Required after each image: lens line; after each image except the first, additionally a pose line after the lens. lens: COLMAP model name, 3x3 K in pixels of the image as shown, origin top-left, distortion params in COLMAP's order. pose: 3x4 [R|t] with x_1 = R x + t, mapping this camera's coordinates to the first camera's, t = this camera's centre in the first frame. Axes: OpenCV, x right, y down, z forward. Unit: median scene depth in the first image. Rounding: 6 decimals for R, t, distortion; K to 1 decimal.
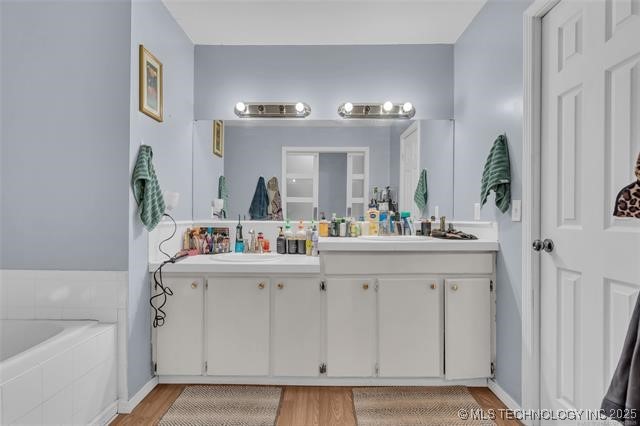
lens RADIAL K [[309.7, 0, 320.0], [0, 309.7, 215.4], [0, 0, 1]] dist [0.007428, -0.000322]
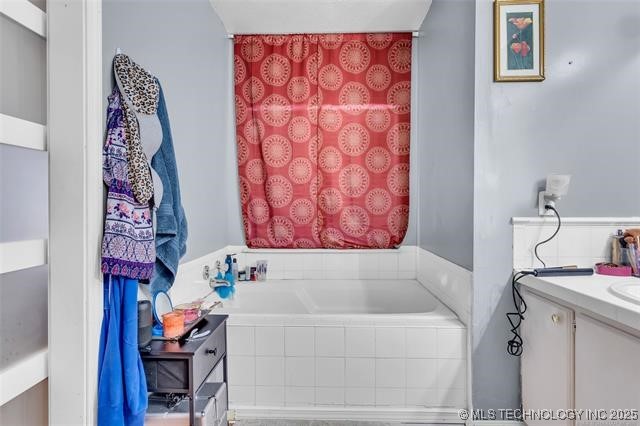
lens RADIAL K [[309.7, 0, 320.7], [0, 309.7, 208.9], [0, 0, 1]] dist [0.007428, -0.000322]
pose [[-0.020029, 0.003511, -0.999793, 0.244672], [0.001272, 0.999993, 0.003487, -0.002923], [0.999799, -0.001202, -0.020033, 0.530667]]
